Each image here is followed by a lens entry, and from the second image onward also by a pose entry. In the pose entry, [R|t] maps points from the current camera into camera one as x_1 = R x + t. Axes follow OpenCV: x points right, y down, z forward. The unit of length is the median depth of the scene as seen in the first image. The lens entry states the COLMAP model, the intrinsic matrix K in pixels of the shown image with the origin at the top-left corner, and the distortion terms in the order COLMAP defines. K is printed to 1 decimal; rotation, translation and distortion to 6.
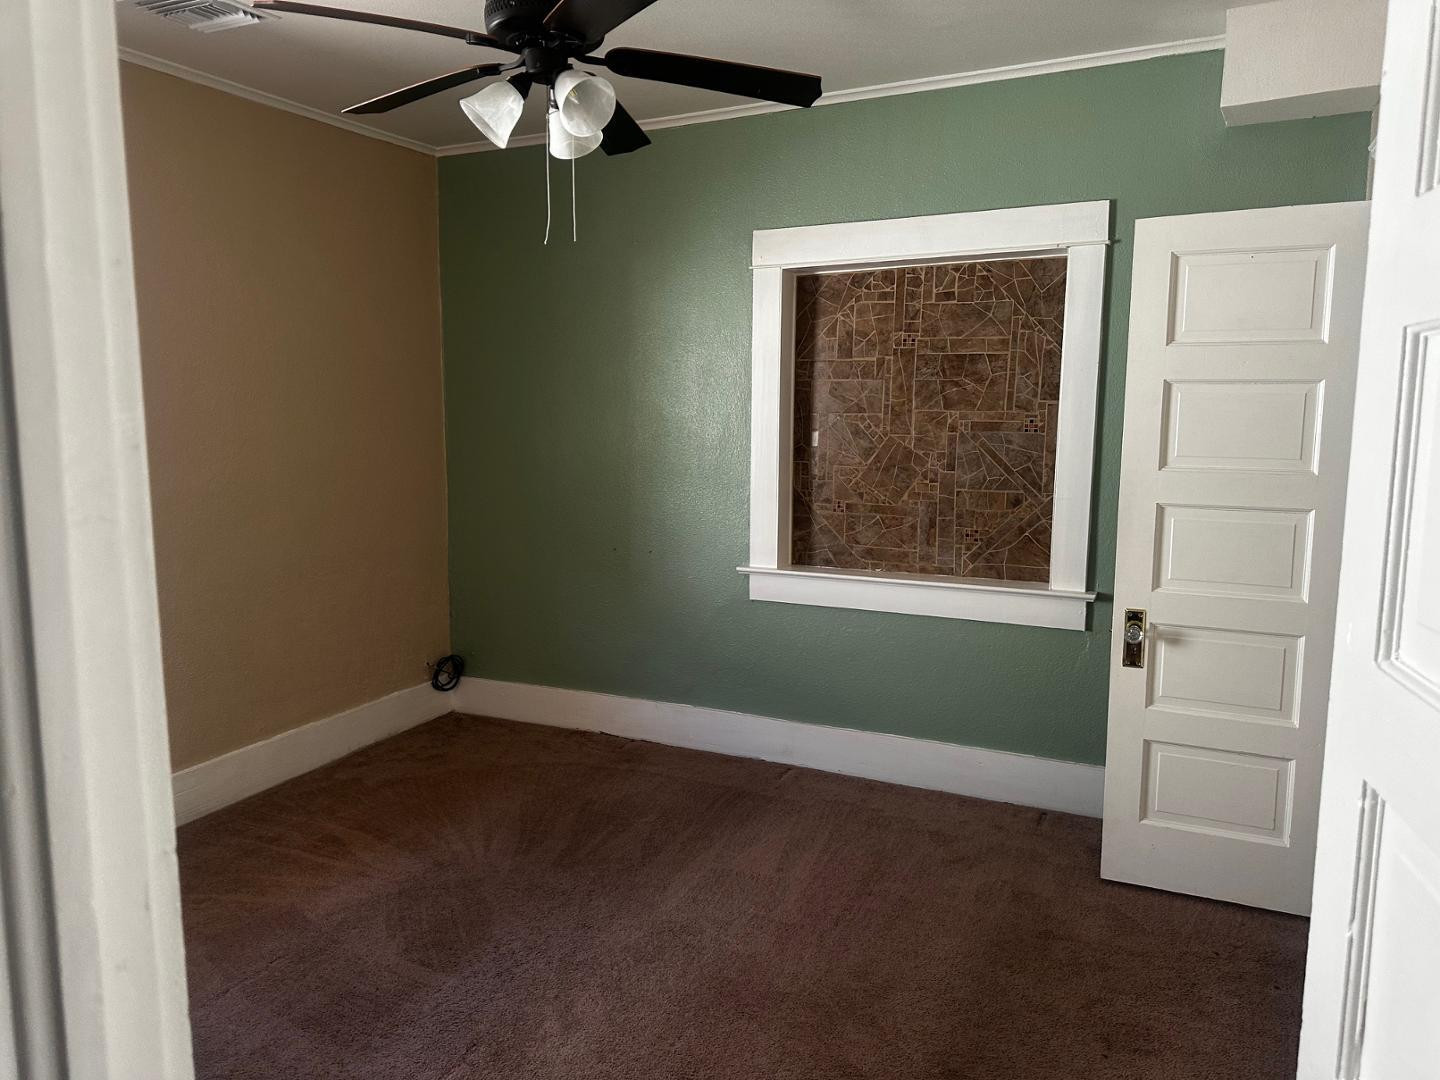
lens RADIAL K [[975.1, 0, 720.0], [0, 975.1, 540.0], [0, 0, 1]] dist [0.045766, -0.086782]
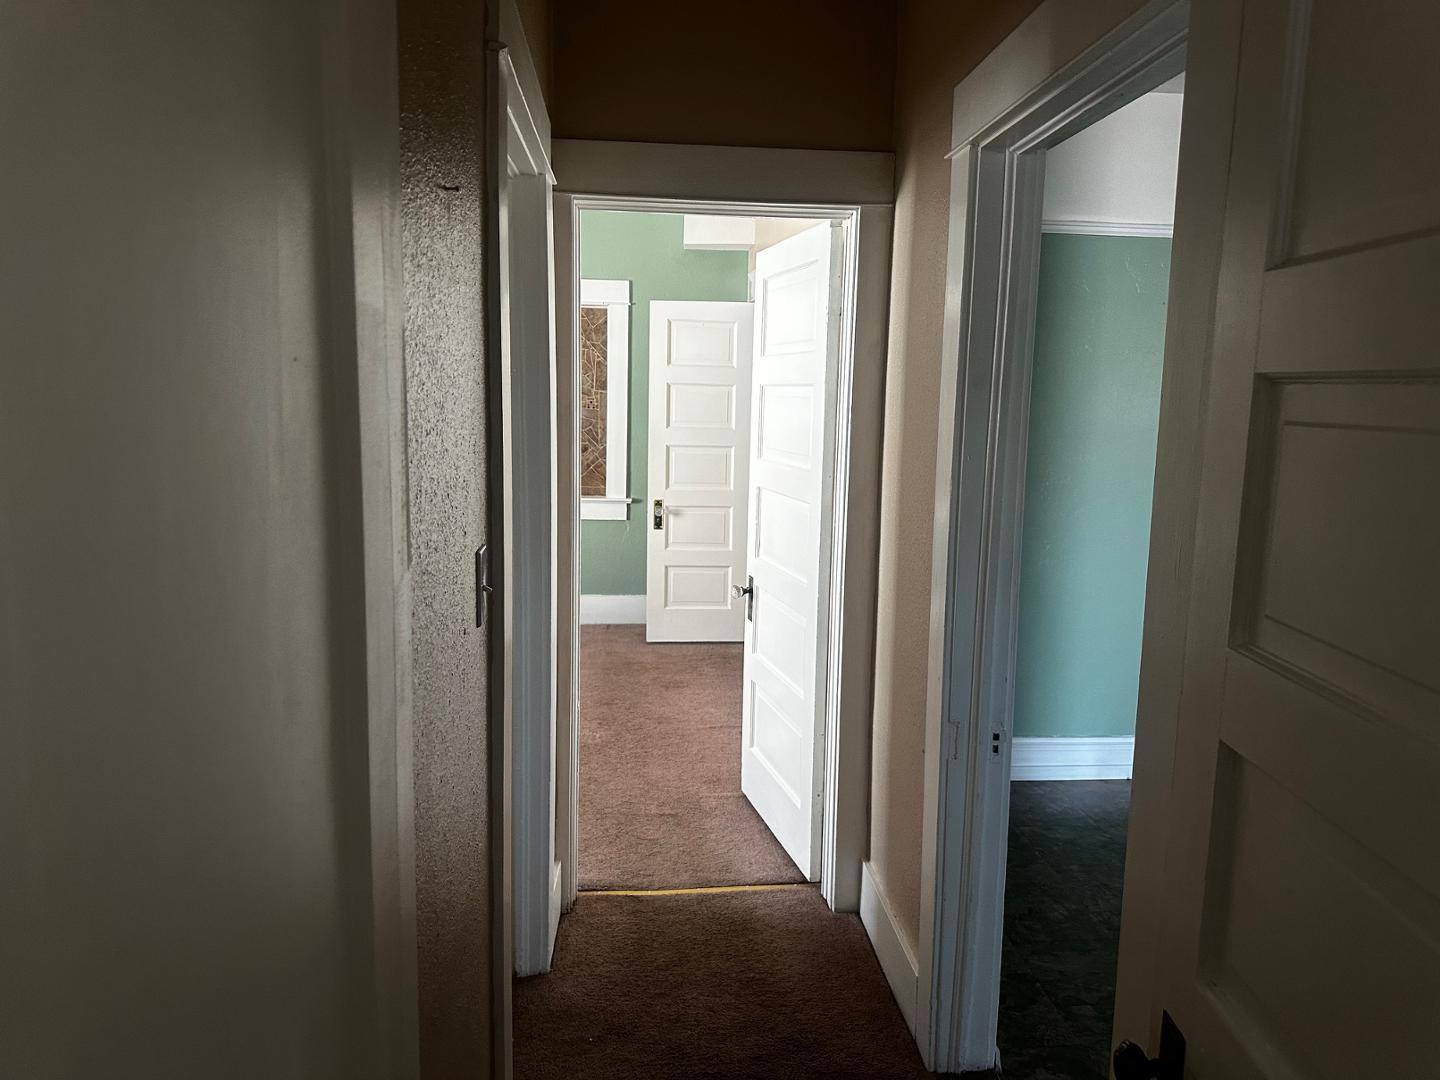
lens RADIAL K [[975.1, 0, 720.0], [0, 975.1, 540.0], [0, 0, 1]] dist [0.045766, -0.086782]
pose [[0.856345, -0.055913, 0.513369, -0.477533], [0.044830, 0.998417, 0.033962, 0.091002], [-0.514455, -0.006069, 0.857496, -0.739334]]
